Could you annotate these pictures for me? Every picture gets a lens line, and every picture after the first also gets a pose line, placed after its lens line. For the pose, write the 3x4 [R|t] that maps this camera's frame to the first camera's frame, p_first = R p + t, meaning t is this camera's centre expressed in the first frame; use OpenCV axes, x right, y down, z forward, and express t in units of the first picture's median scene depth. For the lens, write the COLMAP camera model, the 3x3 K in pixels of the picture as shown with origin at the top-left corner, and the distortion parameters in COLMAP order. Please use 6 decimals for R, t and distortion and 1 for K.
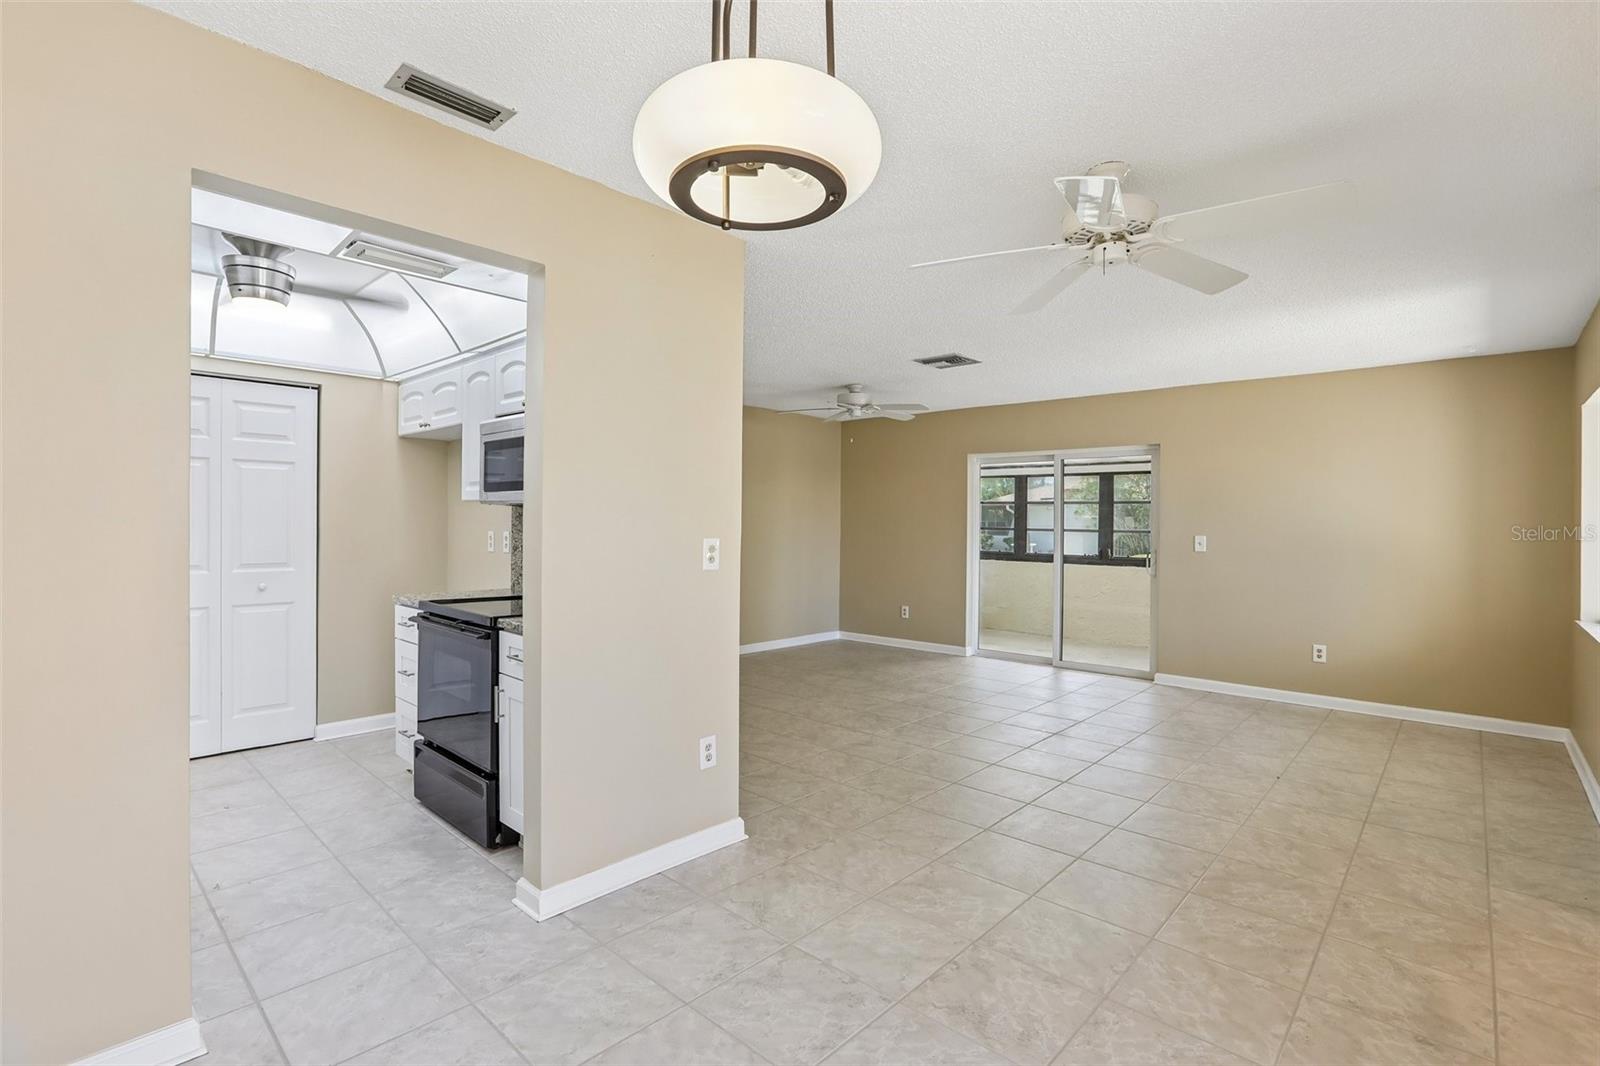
lens RADIAL K [[741.4, 0, 818.0], [0, 741.4, 518.8], [0, 0, 1]] dist [-0.048016, 0.014002]
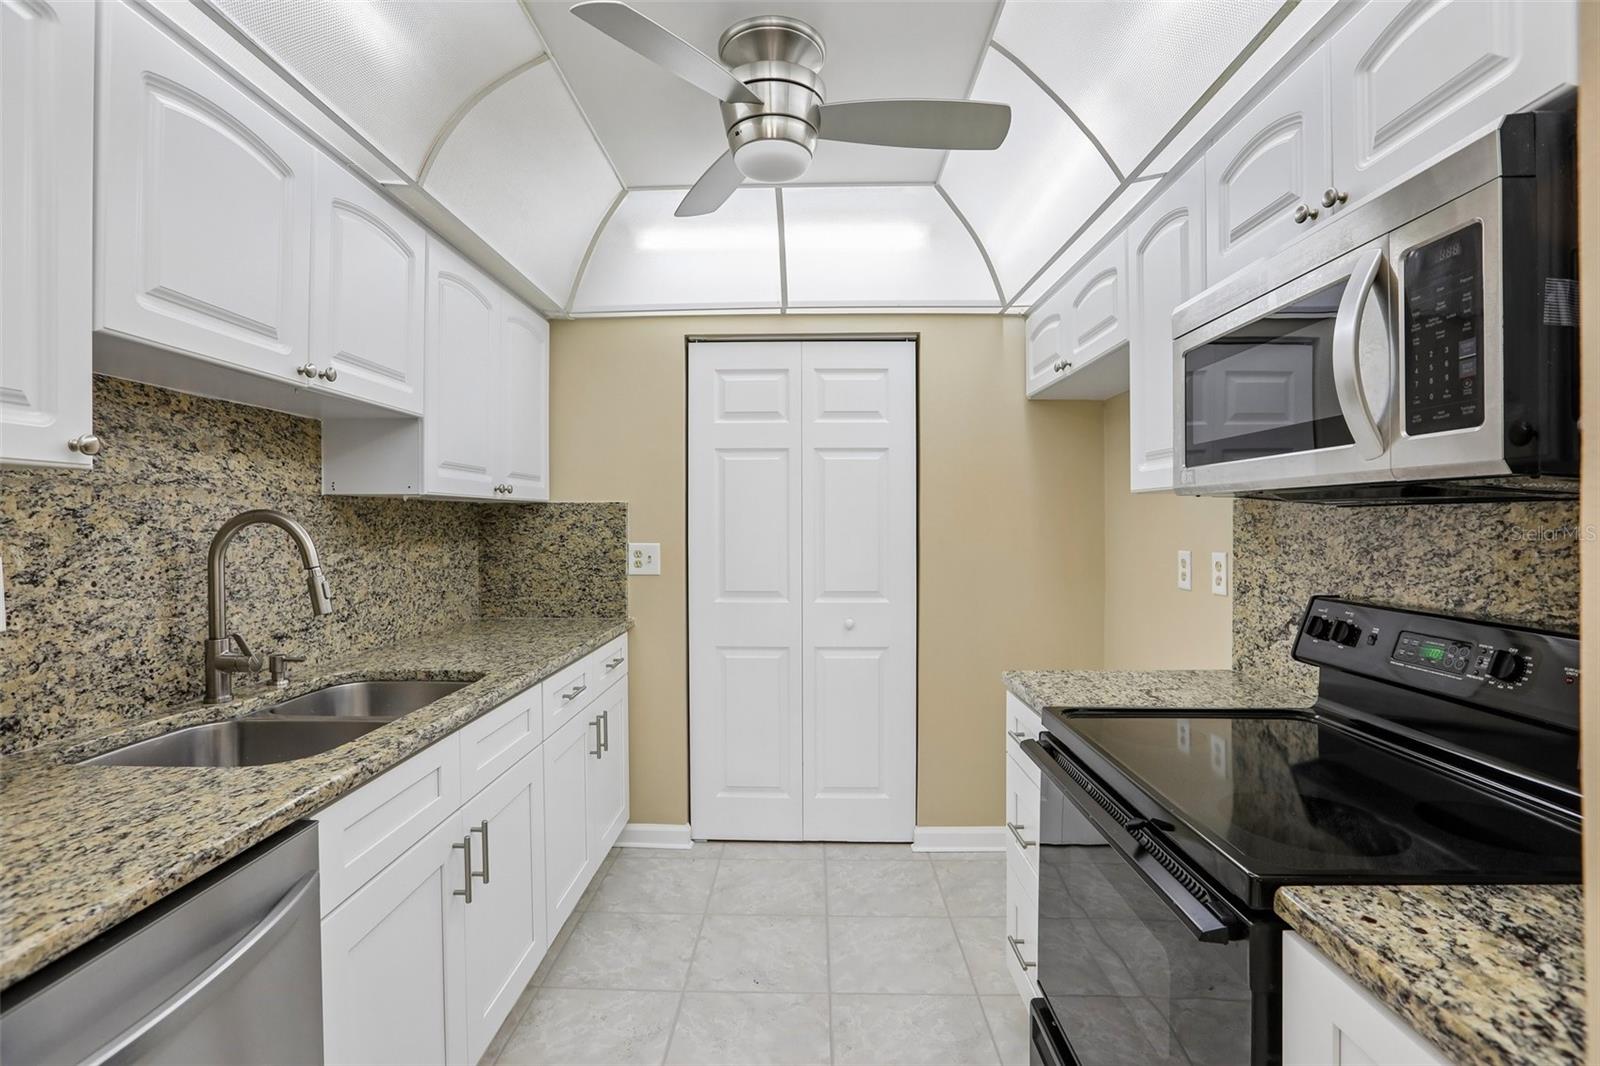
lens RADIAL K [[741.4, 0, 799.5], [0, 741.4, 537.9], [0, 0, 1]] dist [-0.048016, 0.014002]
pose [[0.656207, 0.003771, -0.754572, -0.195948], [0.009342, 0.999870, 0.013120, -0.001269], [0.754523, -0.015658, 0.656086, 0.383283]]
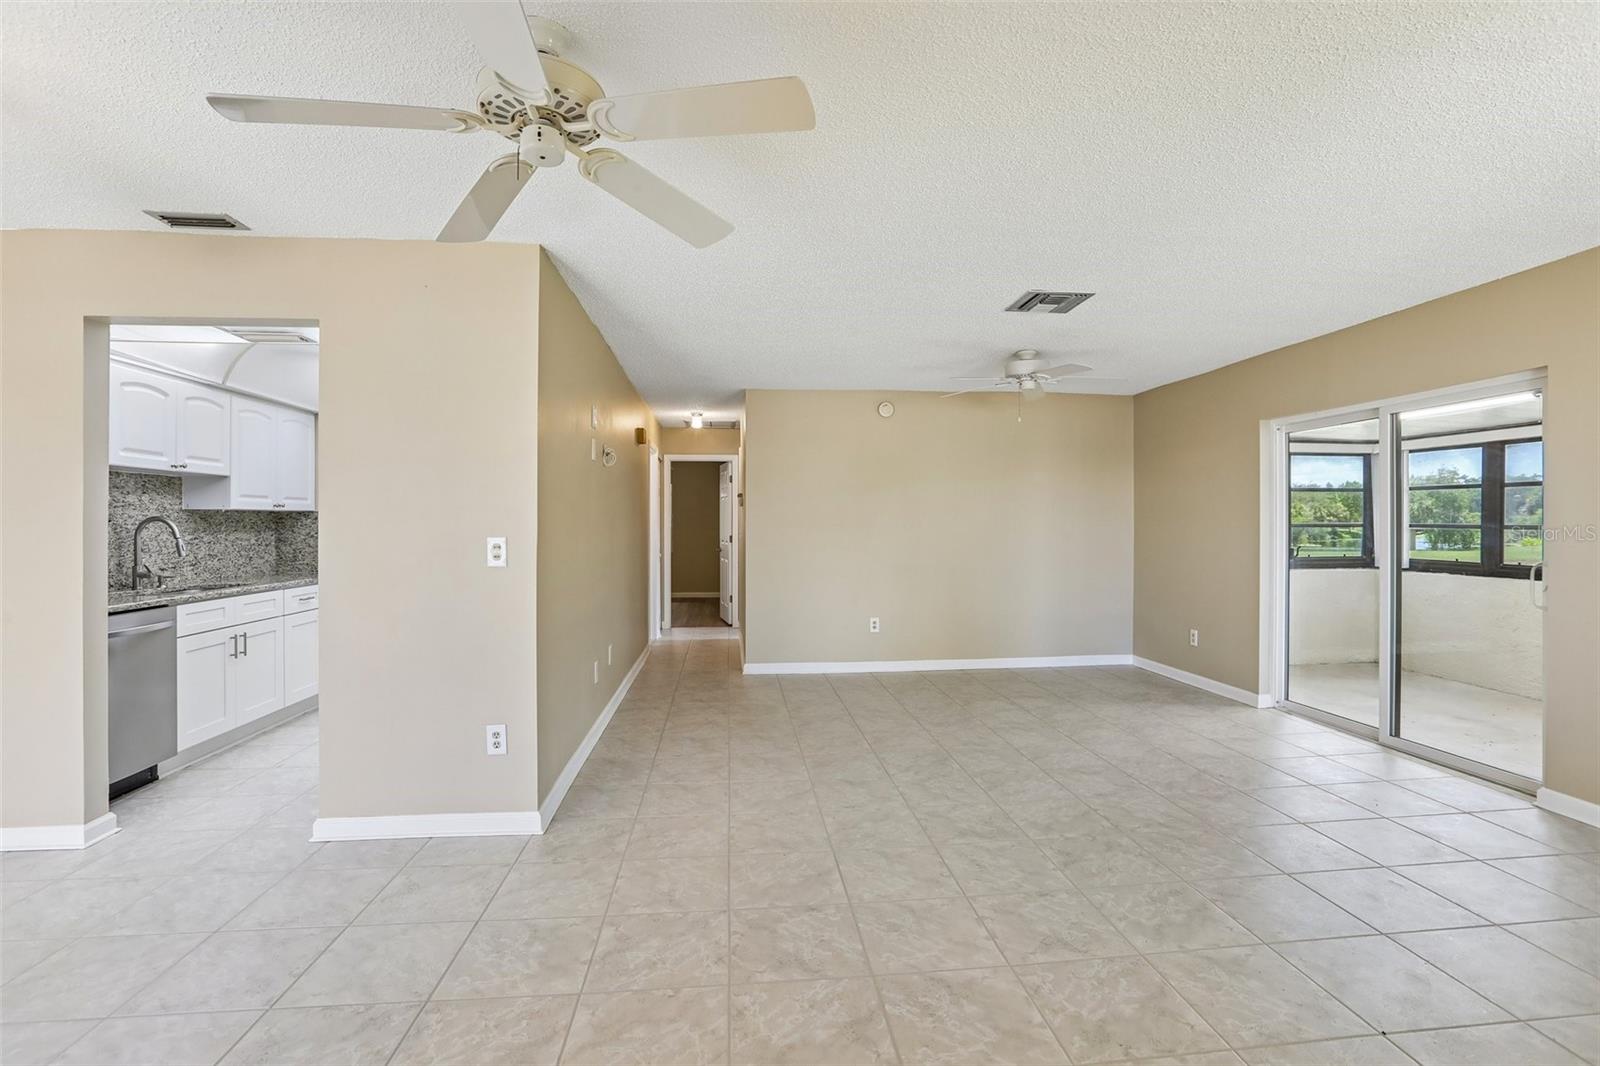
lens RADIAL K [[741.4, 0, 809.8], [0, 741.4, 519.4], [0, 0, 1]] dist [-0.048016, 0.014002]
pose [[0.748328, -0.017163, -0.663106, 0.507604], [0.015087, 0.999847, -0.008852, 0.010051], [0.663157, -0.003380, 0.748473, 0.294840]]
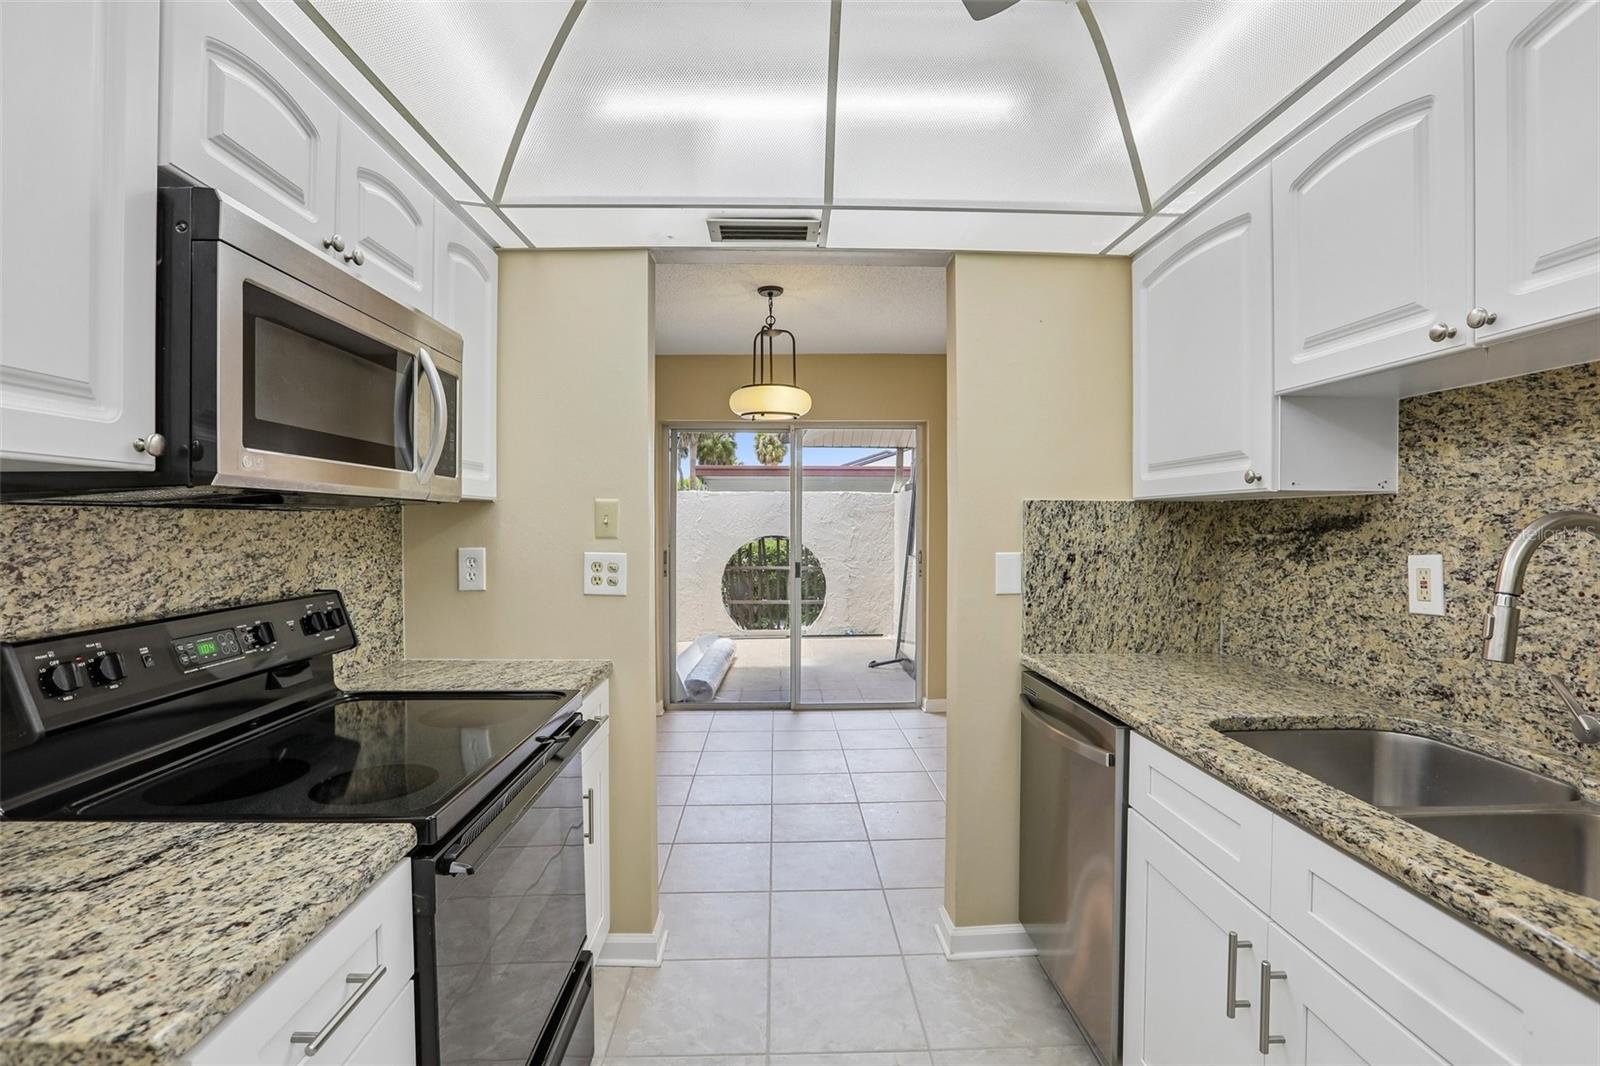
lens RADIAL K [[741.4, 0, 791.1], [0, 741.4, 527.0], [0, 0, 1]] dist [-0.048016, 0.014002]
pose [[-0.685898, -0.018211, 0.727470, -0.583499], [-0.011167, 0.999833, 0.014500, -0.007266], [-0.727612, 0.001822, -0.685986, 0.739077]]
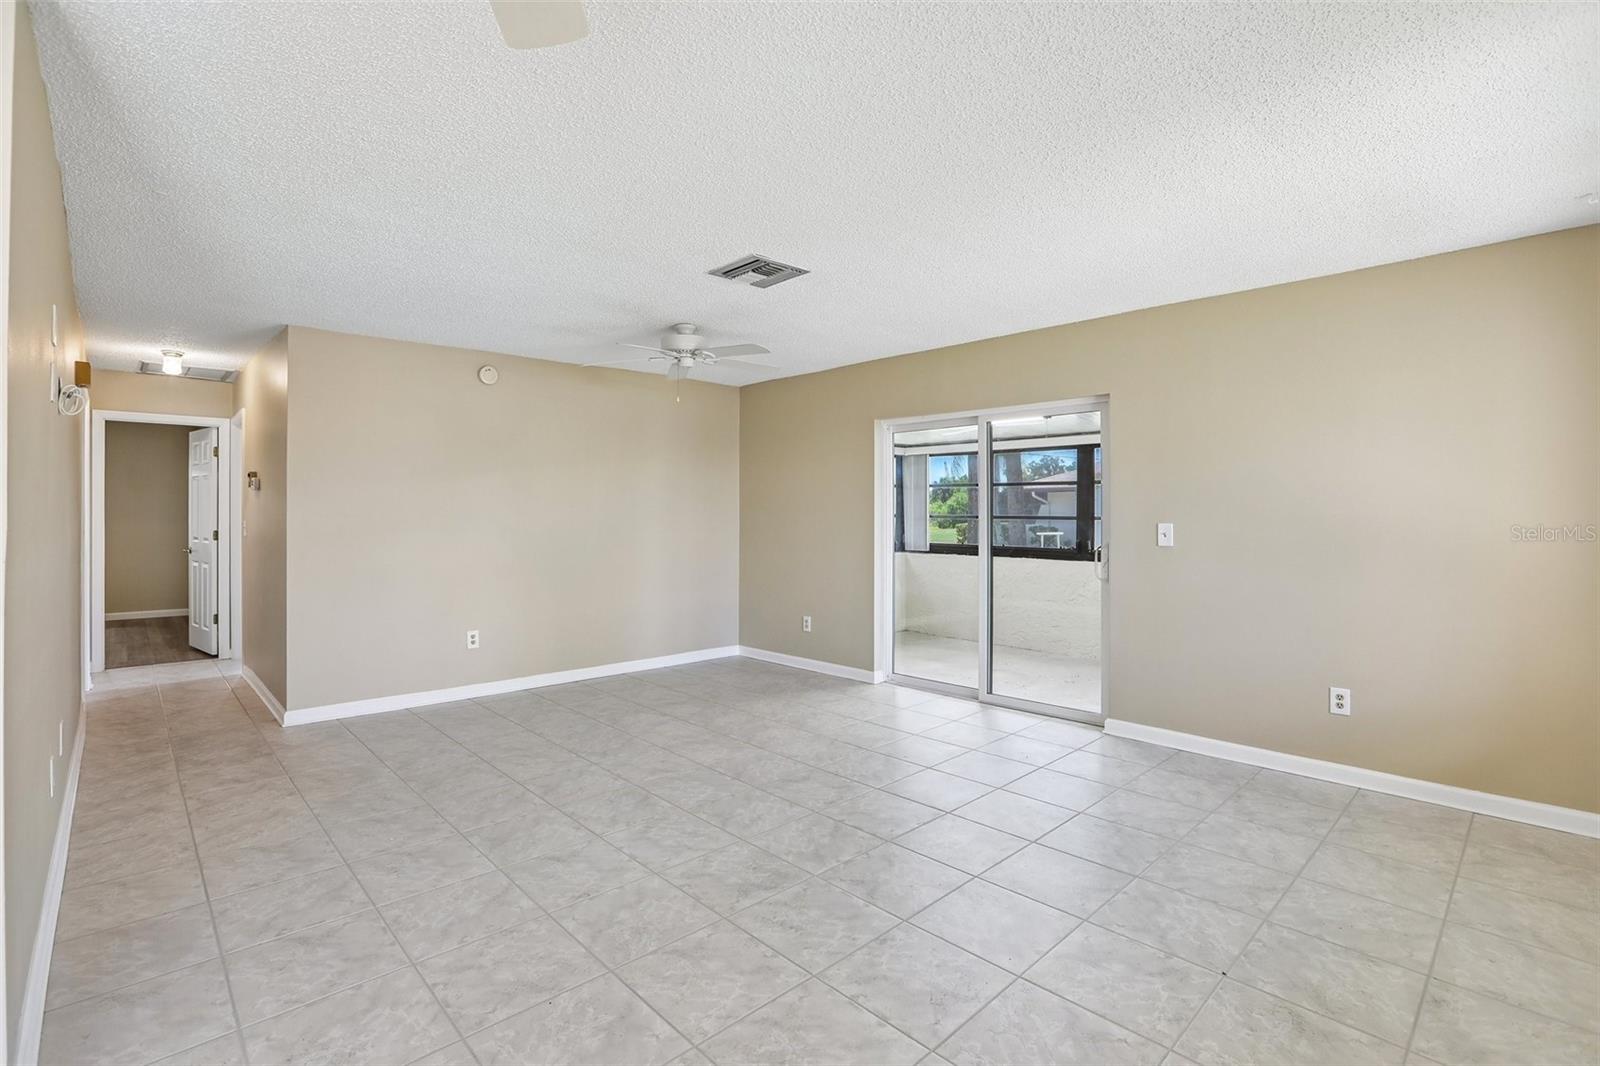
lens RADIAL K [[741.4, 0, 808.5], [0, 741.4, 512.7], [0, 0, 1]] dist [-0.048016, 0.014002]
pose [[0.997482, -0.012452, -0.069816, 0.278507], [0.012798, 0.999908, 0.004510, 0.006662], [0.069754, -0.005392, 0.997550, 0.338097]]
